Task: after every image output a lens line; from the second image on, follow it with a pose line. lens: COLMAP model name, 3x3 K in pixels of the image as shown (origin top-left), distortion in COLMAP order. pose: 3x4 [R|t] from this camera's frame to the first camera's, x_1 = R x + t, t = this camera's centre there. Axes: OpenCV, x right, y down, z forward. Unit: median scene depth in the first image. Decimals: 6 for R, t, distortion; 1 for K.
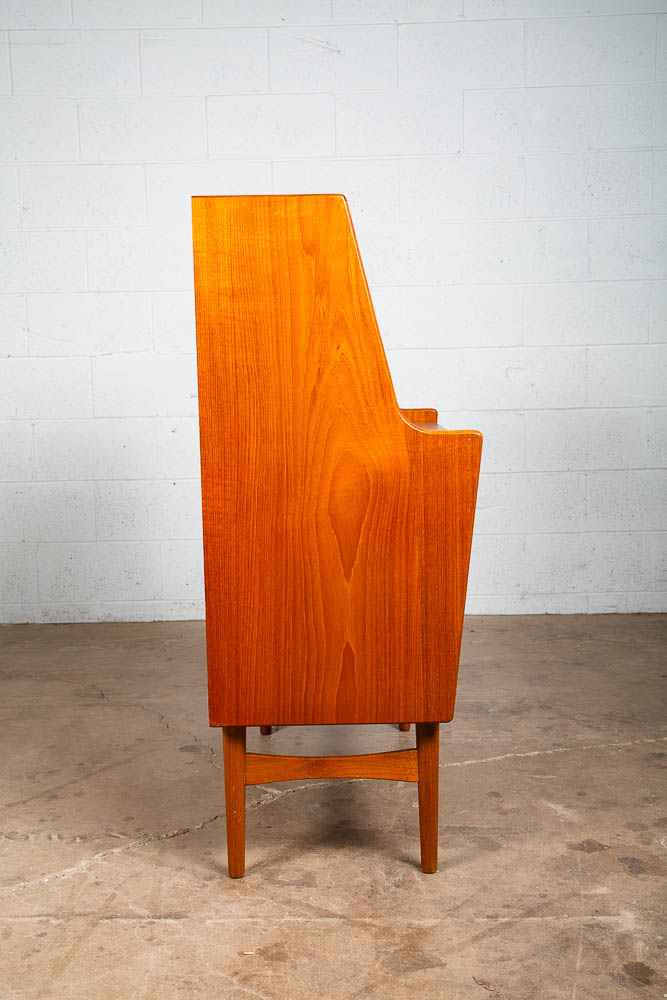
lens RADIAL K [[1186.2, 0, 336.1], [0, 1186.2, 524.3], [0, 0, 1]] dist [0.072438, 0.033245]
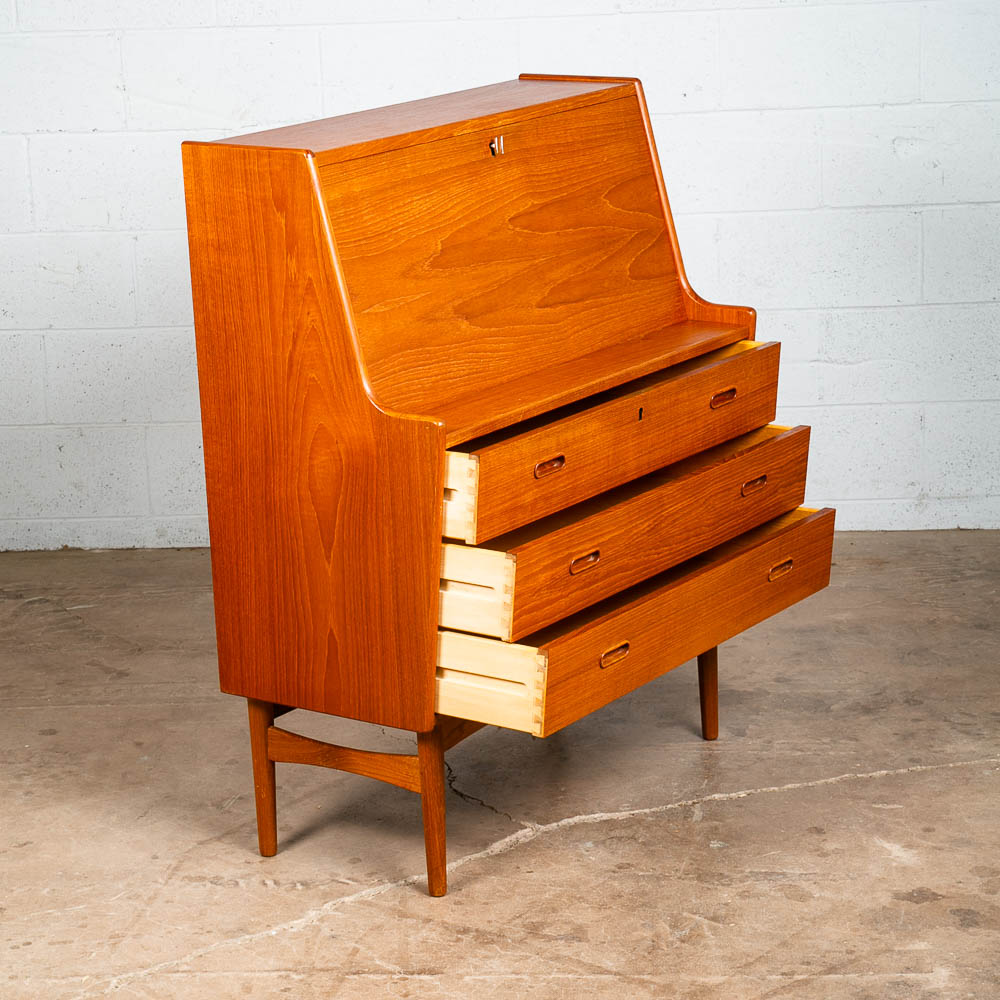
lens RADIAL K [[2710.2, 0, 500.0], [0, 2710.2, 500.0], [0, 0, 1]] dist [0.165092, 0.085637]
pose [[0.998642, -0.007170, -0.051608, 0.022656], [0.013517, 0.992228, 0.123697, -0.248232], [0.050320, -0.124226, 0.990977, -0.880941]]
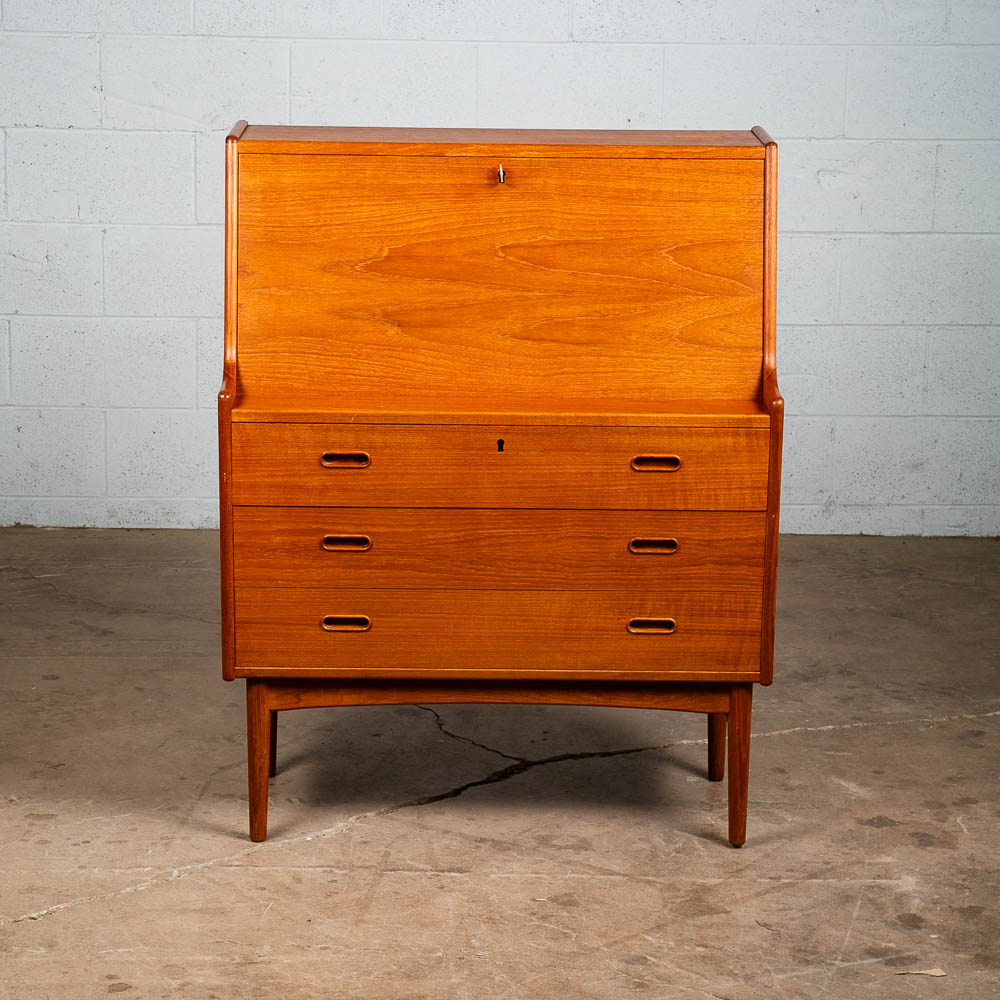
lens RADIAL K [[2830.9, 0, 500.0], [0, 2830.9, 500.0], [0, 0, 1]] dist [0.195088, 0.101928]
pose [[0.998952, 0.027556, 0.036552, -0.179246], [-0.030983, 0.994823, 0.096781, -0.193782], [-0.033696, -0.097812, 0.994634, -1.221458]]
